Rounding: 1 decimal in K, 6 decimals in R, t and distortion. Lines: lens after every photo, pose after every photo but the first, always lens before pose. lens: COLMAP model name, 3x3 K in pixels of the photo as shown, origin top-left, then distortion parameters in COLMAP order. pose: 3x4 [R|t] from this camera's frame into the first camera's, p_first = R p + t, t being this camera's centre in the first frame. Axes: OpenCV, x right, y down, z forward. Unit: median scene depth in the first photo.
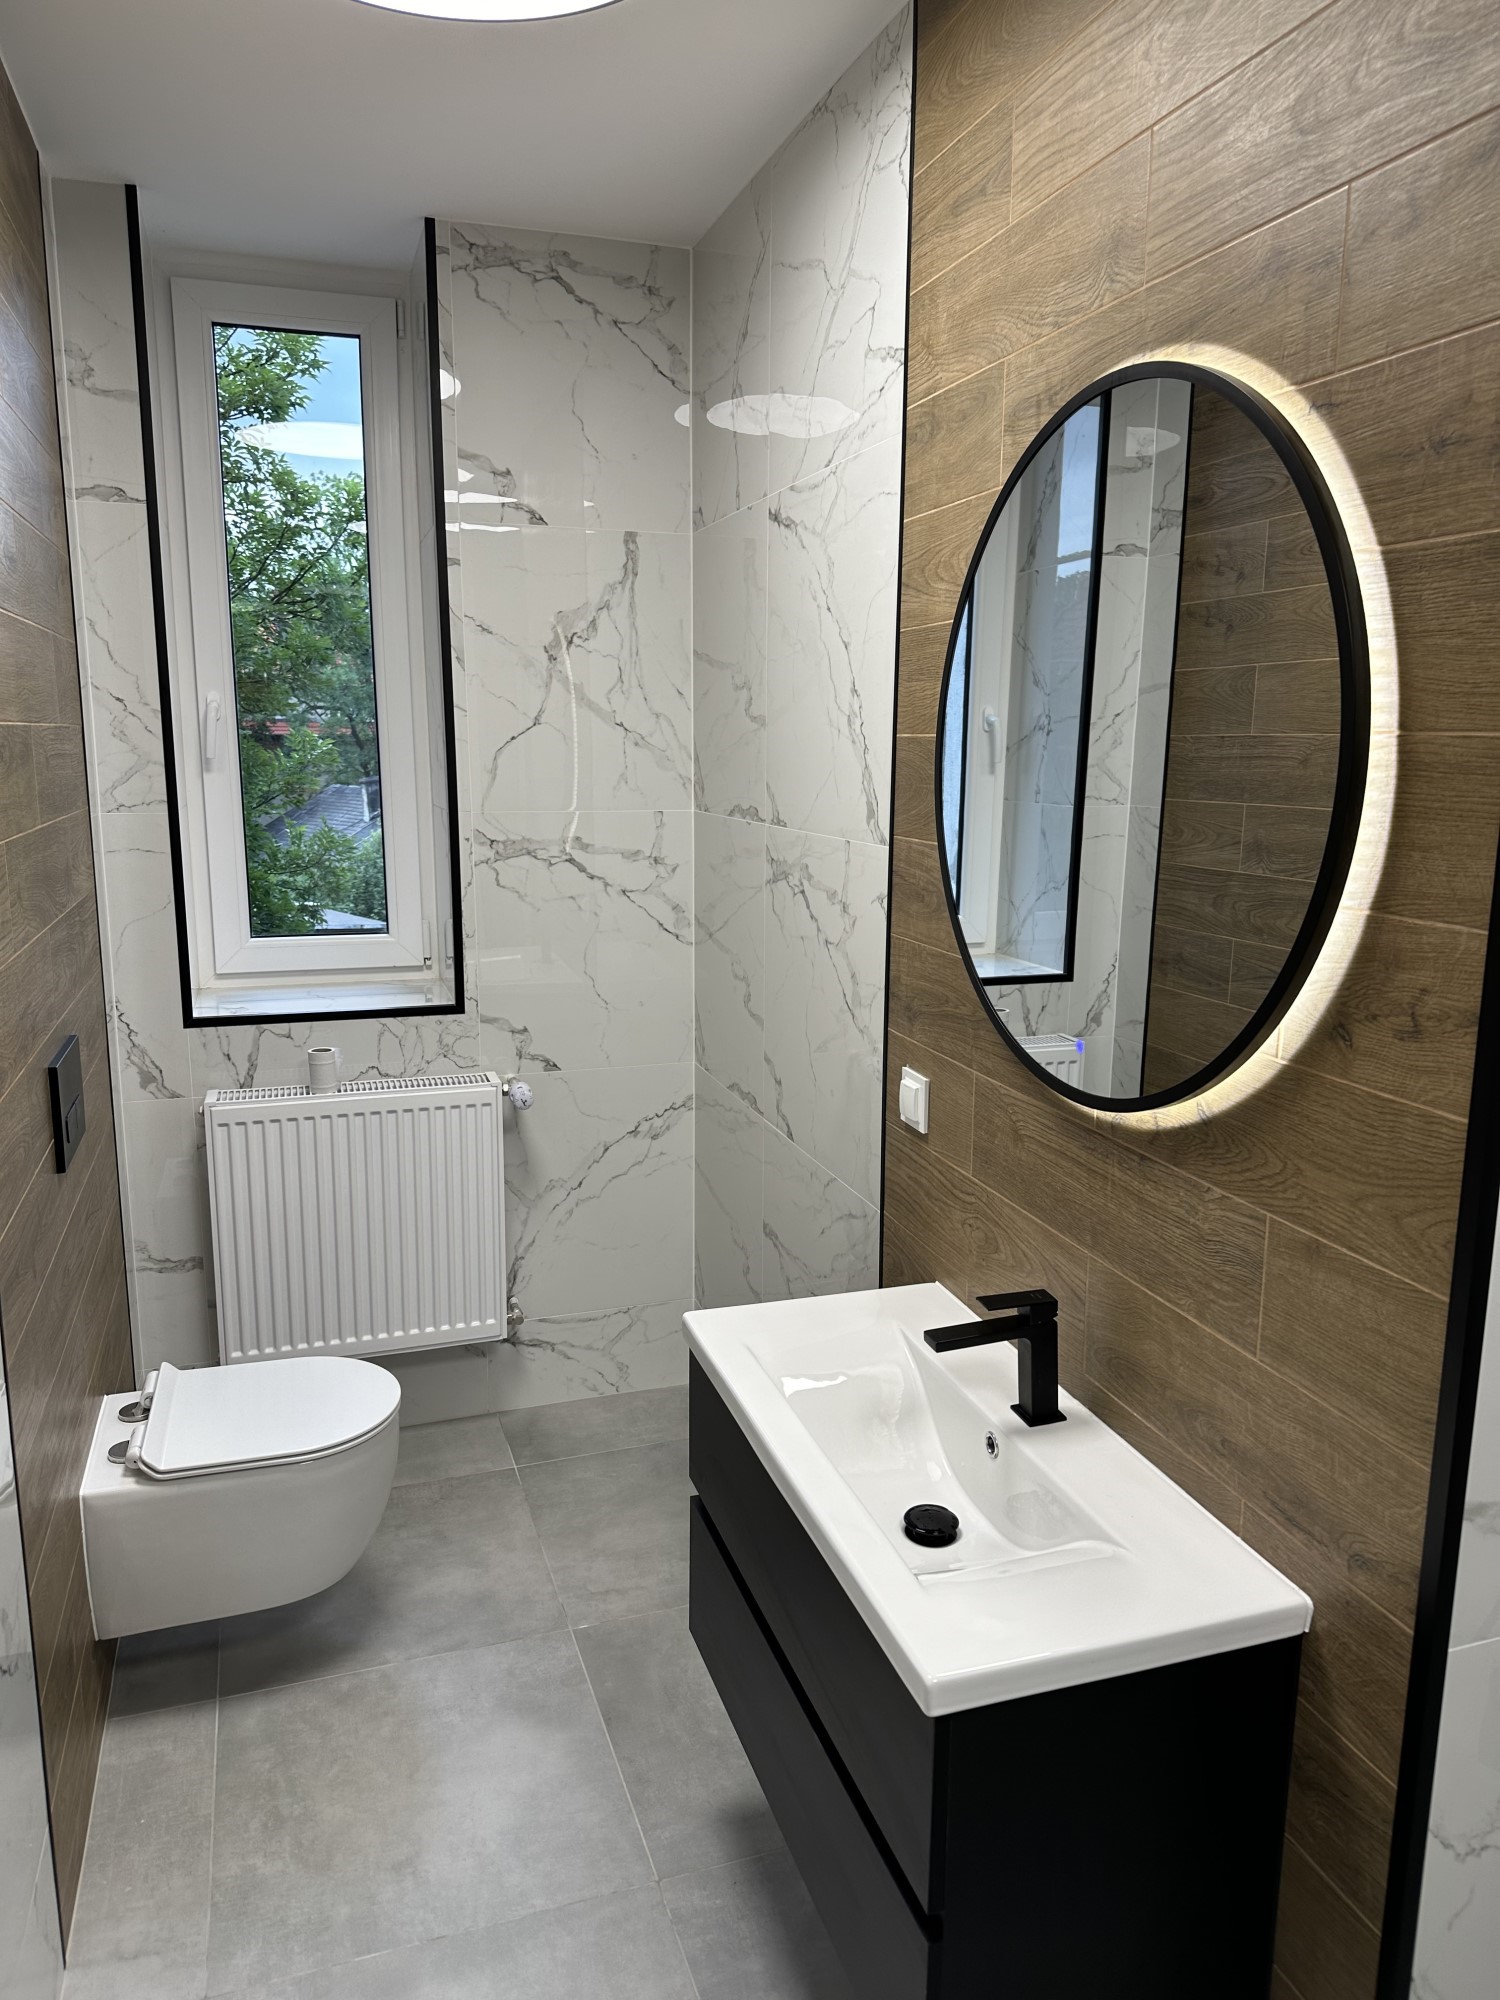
lens RADIAL K [[1401.3, 0, 748.4], [0, 1401.3, 1002.5], [0, 0, 1]] dist [0.000295, -0.000123]
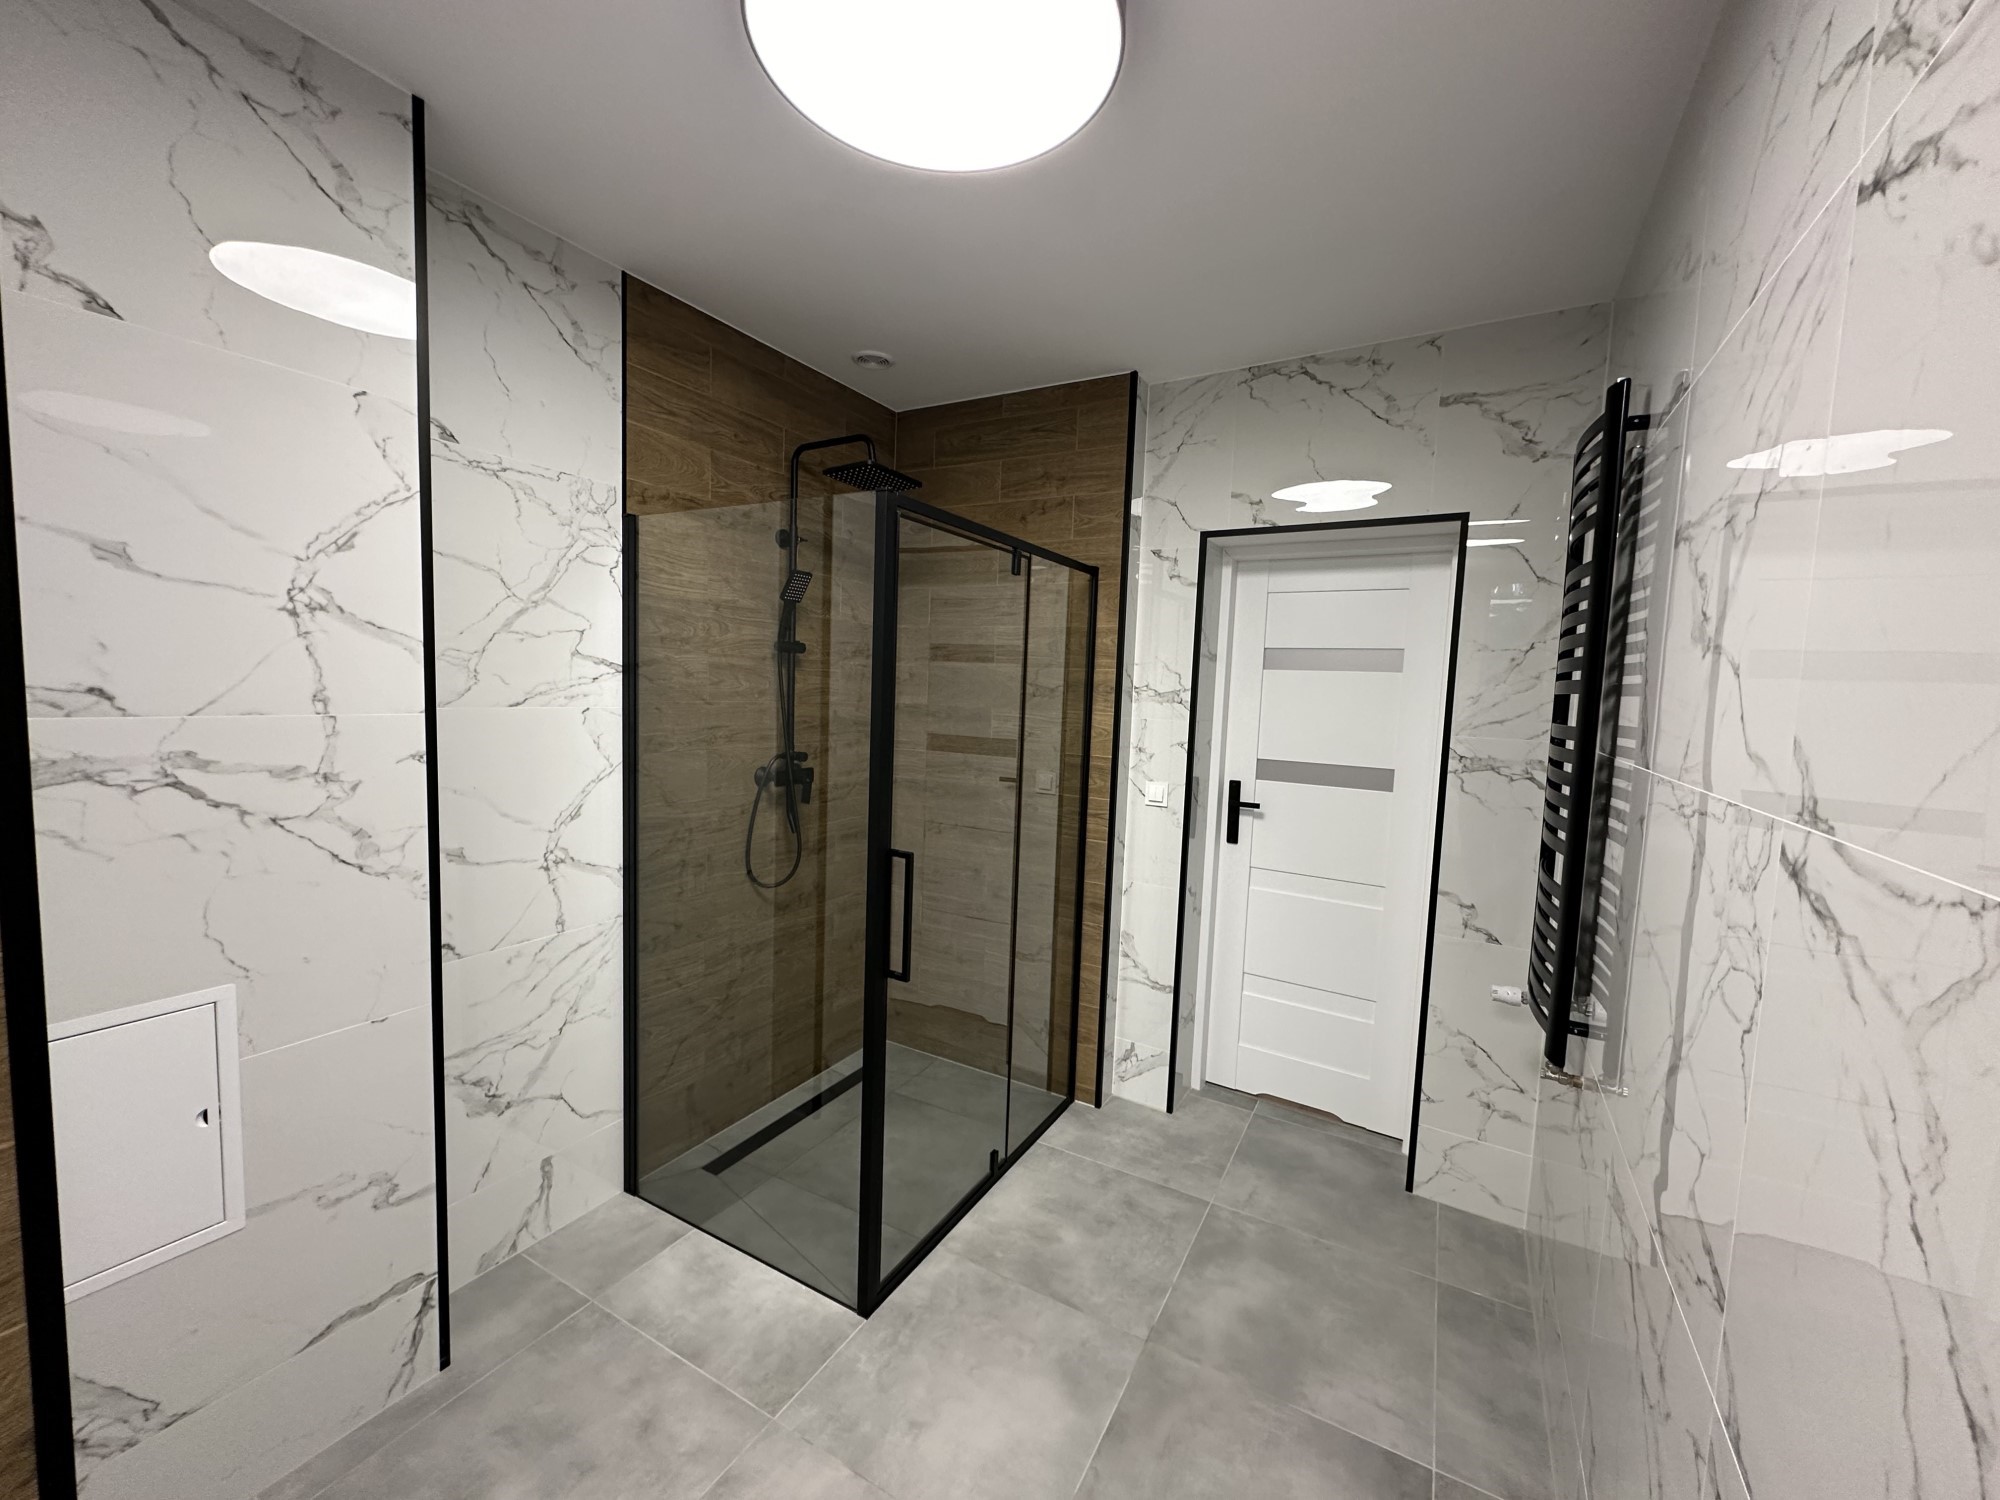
lens RADIAL K [[796.7, 0, 999.7], [0, 796.7, 746.3], [0, 0, 1]] dist [0.000435, 0.000035]
pose [[0.745402, -0.027291, 0.666056, -0.082797], [0.091753, 0.993852, -0.061962, -0.056148], [-0.660271, 0.107300, 0.743323, 0.408307]]
